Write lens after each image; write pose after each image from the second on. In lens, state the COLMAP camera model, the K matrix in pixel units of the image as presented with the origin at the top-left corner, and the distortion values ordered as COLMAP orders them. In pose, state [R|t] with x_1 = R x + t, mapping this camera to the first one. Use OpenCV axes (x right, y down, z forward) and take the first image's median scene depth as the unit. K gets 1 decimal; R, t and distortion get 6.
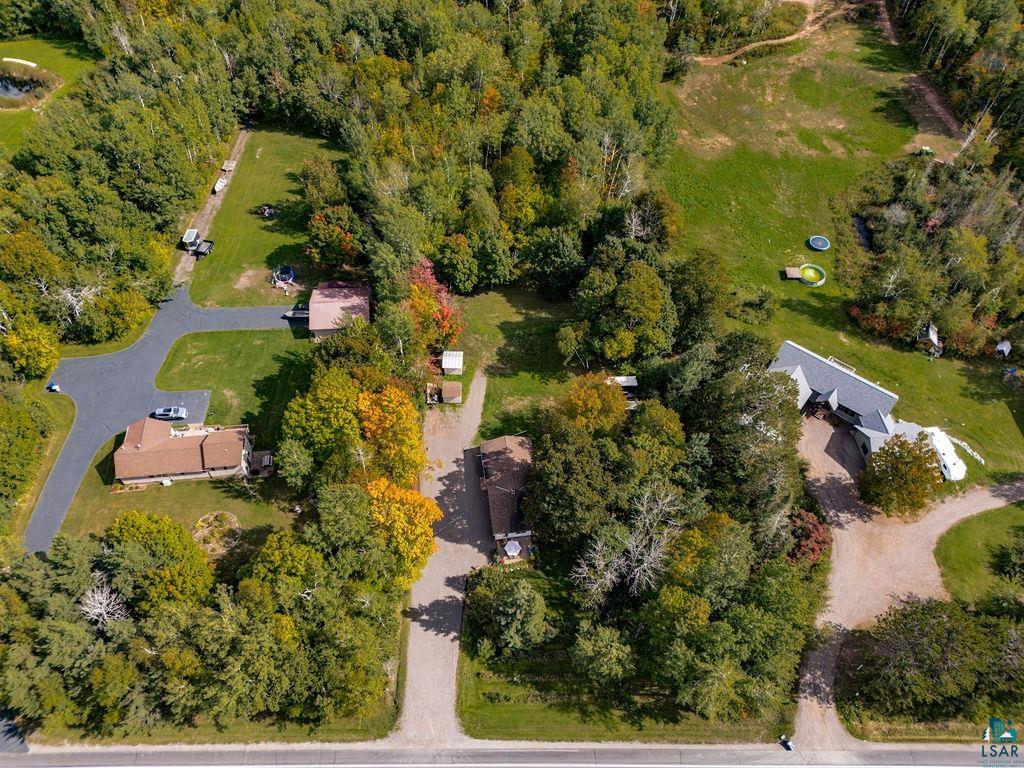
lens RADIAL K [[758.8, 0, 511.2], [0, 758.8, 381.7], [0, 0, 1]] dist [0.057697, -0.056797]
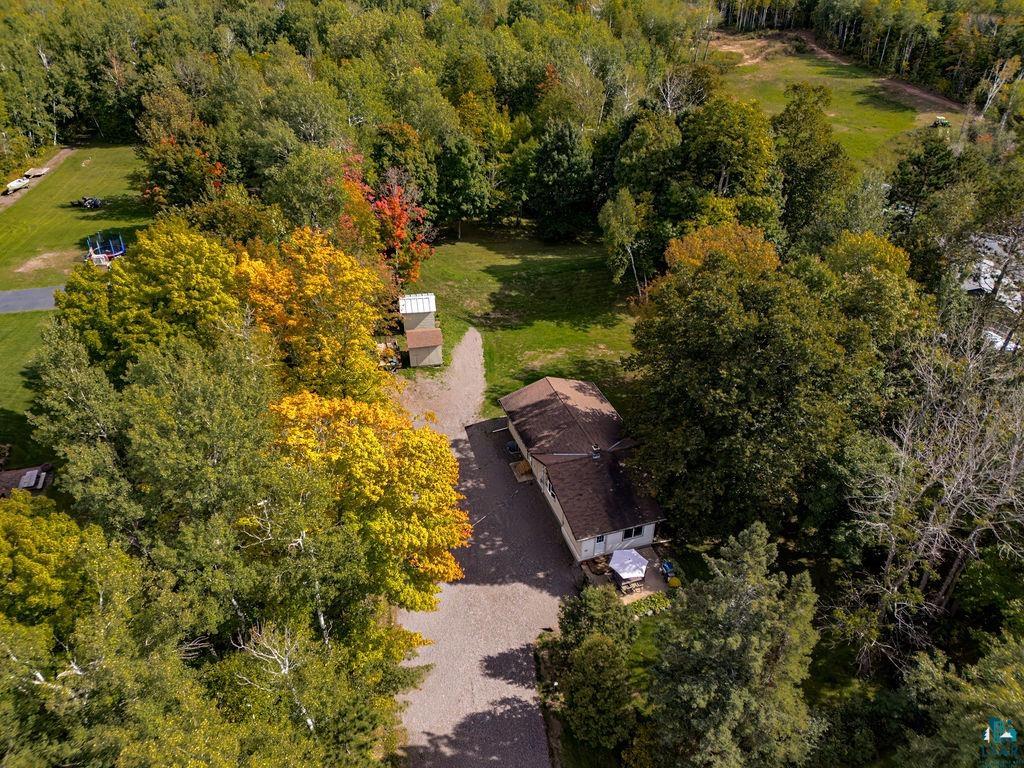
lens RADIAL K [[758.8, 0, 514.3], [0, 758.8, 376.7], [0, 0, 1]] dist [0.057697, -0.056797]
pose [[0.983294, -0.102269, 0.150581, -0.102622], [0.145067, 0.939968, -0.308893, 0.218463], [-0.109951, 0.325577, 0.939101, 0.514406]]
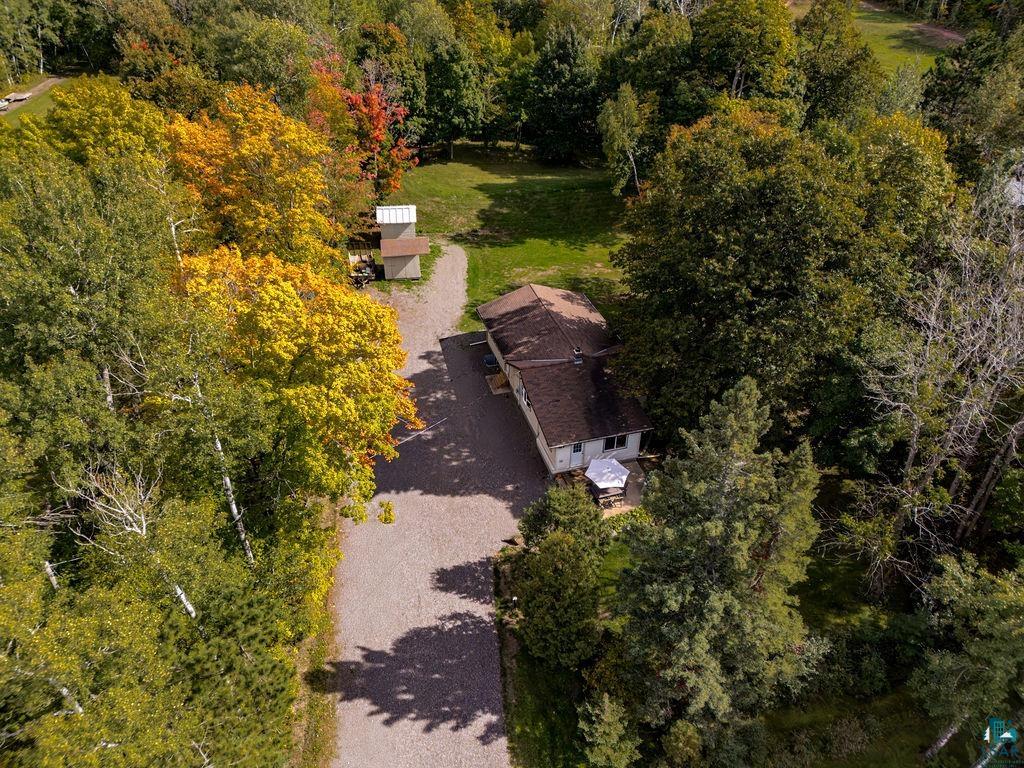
lens RADIAL K [[758.8, 0, 514.8], [0, 758.8, 379.2], [0, 0, 1]] dist [0.057697, -0.056797]
pose [[0.988528, -0.087529, 0.123090, -0.076003], [0.119851, 0.950526, -0.286596, 0.248262], [-0.091915, 0.298060, 0.950111, 0.571987]]
